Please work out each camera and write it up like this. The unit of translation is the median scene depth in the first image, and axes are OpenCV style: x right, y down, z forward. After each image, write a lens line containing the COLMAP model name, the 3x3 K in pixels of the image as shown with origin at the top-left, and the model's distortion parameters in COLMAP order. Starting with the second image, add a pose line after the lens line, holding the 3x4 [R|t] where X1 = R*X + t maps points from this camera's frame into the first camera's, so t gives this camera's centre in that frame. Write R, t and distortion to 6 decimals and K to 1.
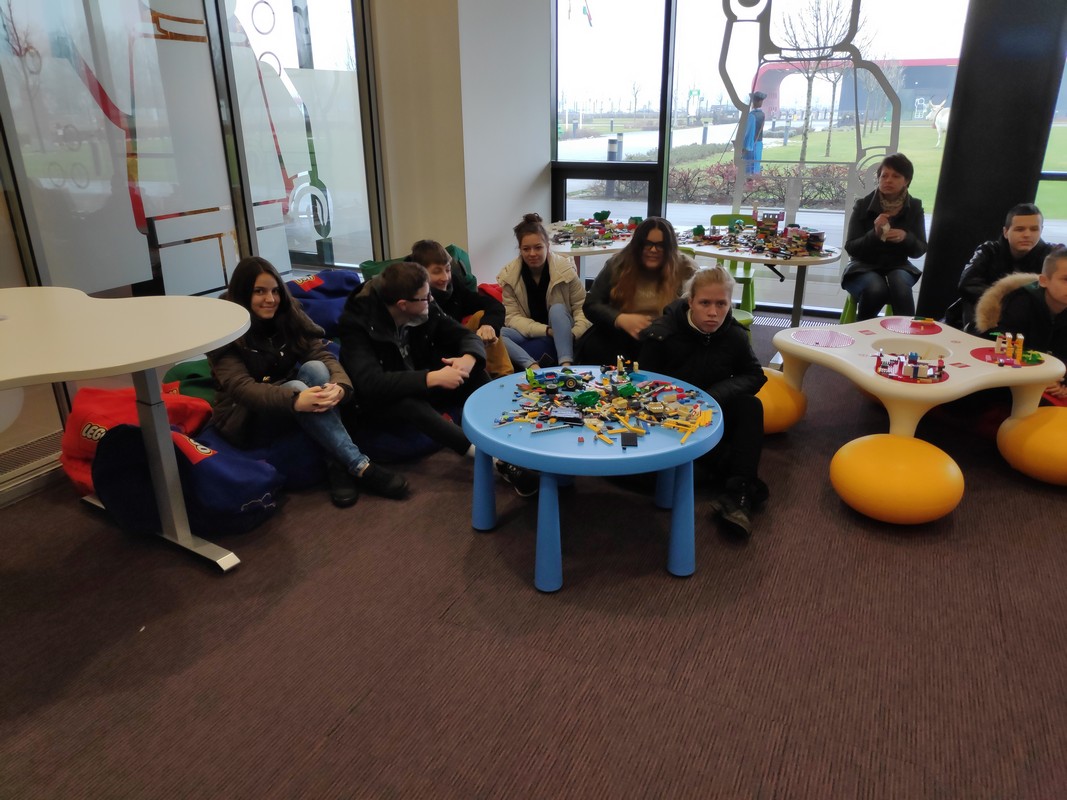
lens RADIAL K [[764.1, 0, 538.1], [0, 764.1, 402.1], [0, 0, 1]] dist [0.022348, -0.020703]
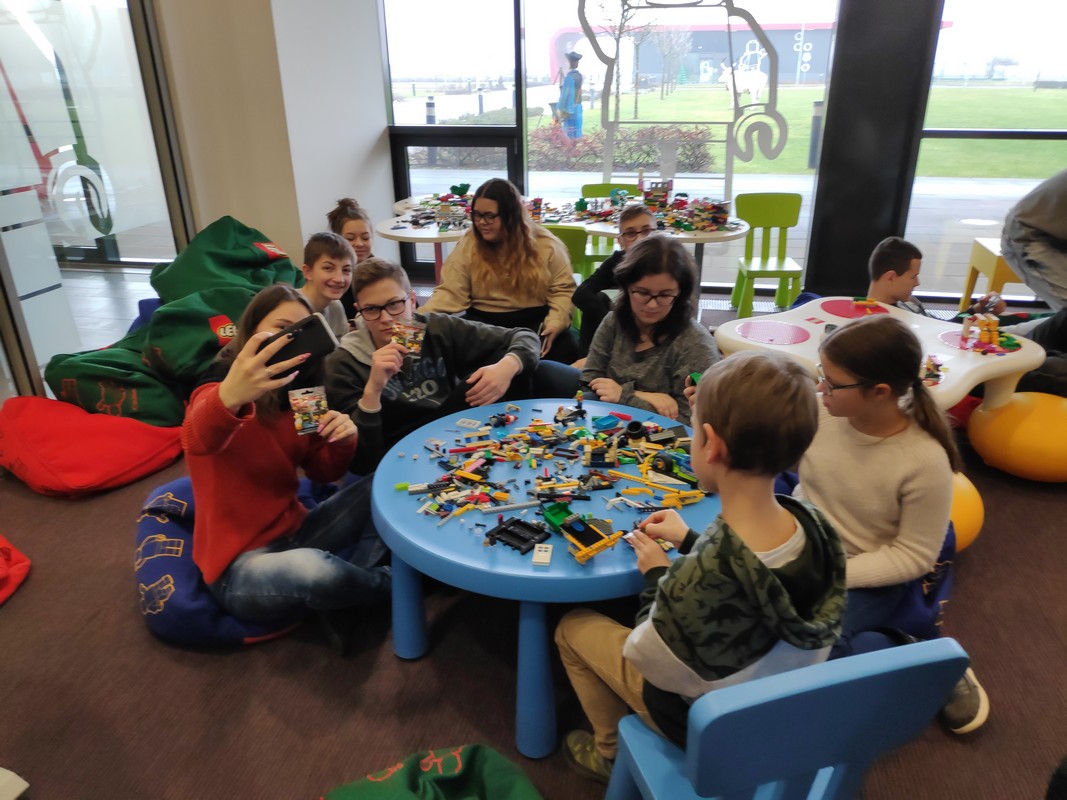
lens RADIAL K [[763.4, 0, 539.7], [0, 763.4, 412.0], [0, 0, 1]] dist [-0.003951, -0.007552]
pose [[0.969981, -0.098701, 0.222249, -0.047299], [0.086726, 0.994236, 0.063036, -0.048971], [-0.227190, -0.041869, 0.972950, 0.162459]]
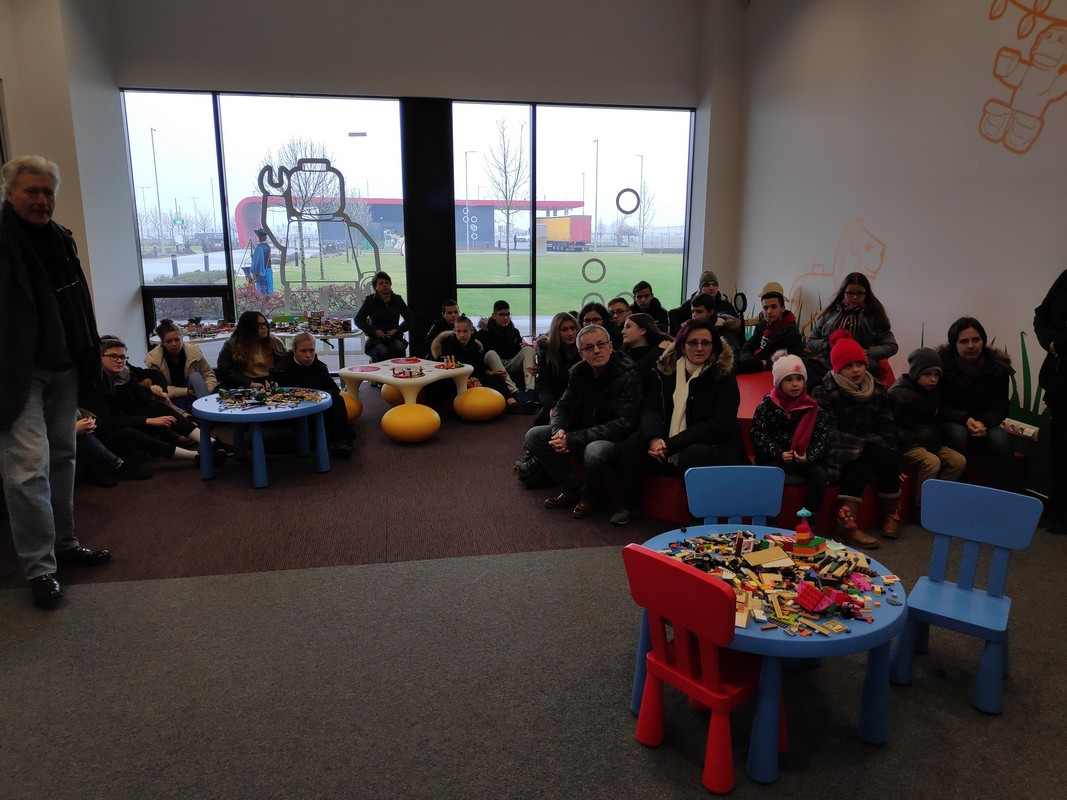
lens RADIAL K [[764.1, 0, 538.1], [0, 764.1, 402.1], [0, 0, 1]] dist [0.022348, -0.020703]
pose [[0.811529, -0.116018, 0.572679, -0.249385], [0.201857, 0.975414, -0.088439, 0.167536], [-0.548339, 0.187370, 0.814995, -0.510264]]
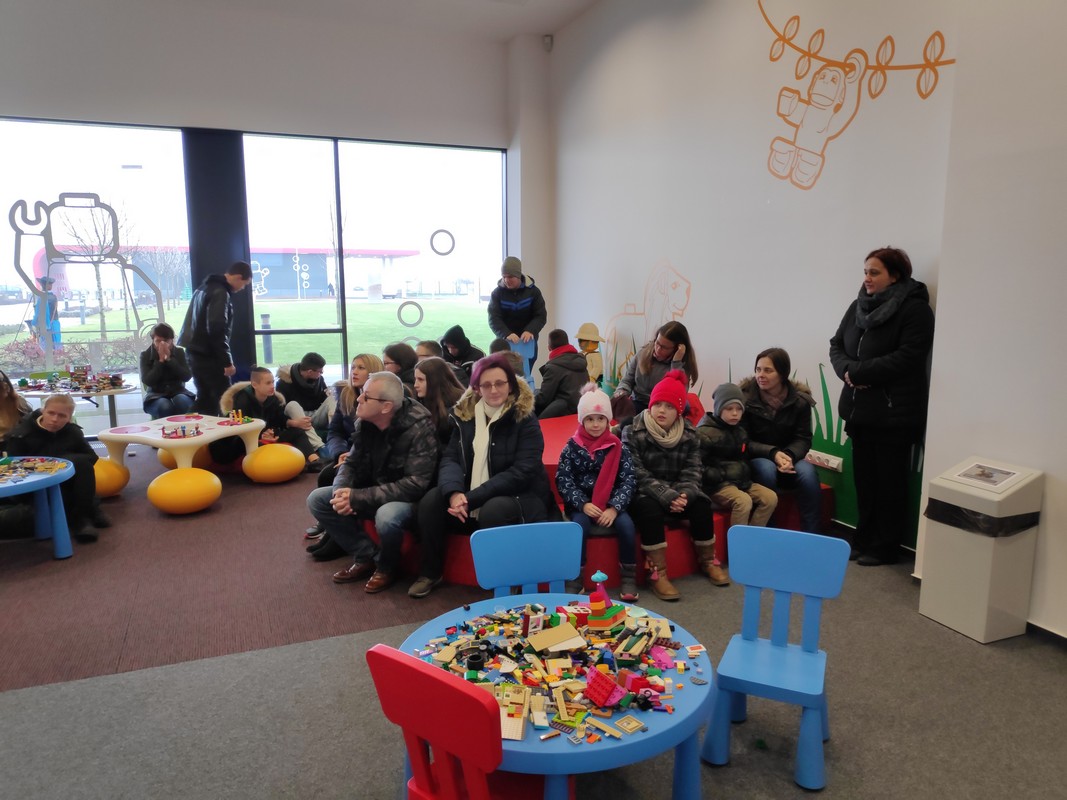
lens RADIAL K [[767.8, 0, 533.5], [0, 767.8, 400.0], [0, 0, 1]] dist [0.031262, -0.055672]
pose [[0.680025, -0.107945, 0.725199, -0.150621], [0.264469, 0.958628, -0.105305, 0.169483], [-0.683829, 0.263403, 0.680439, -0.475594]]
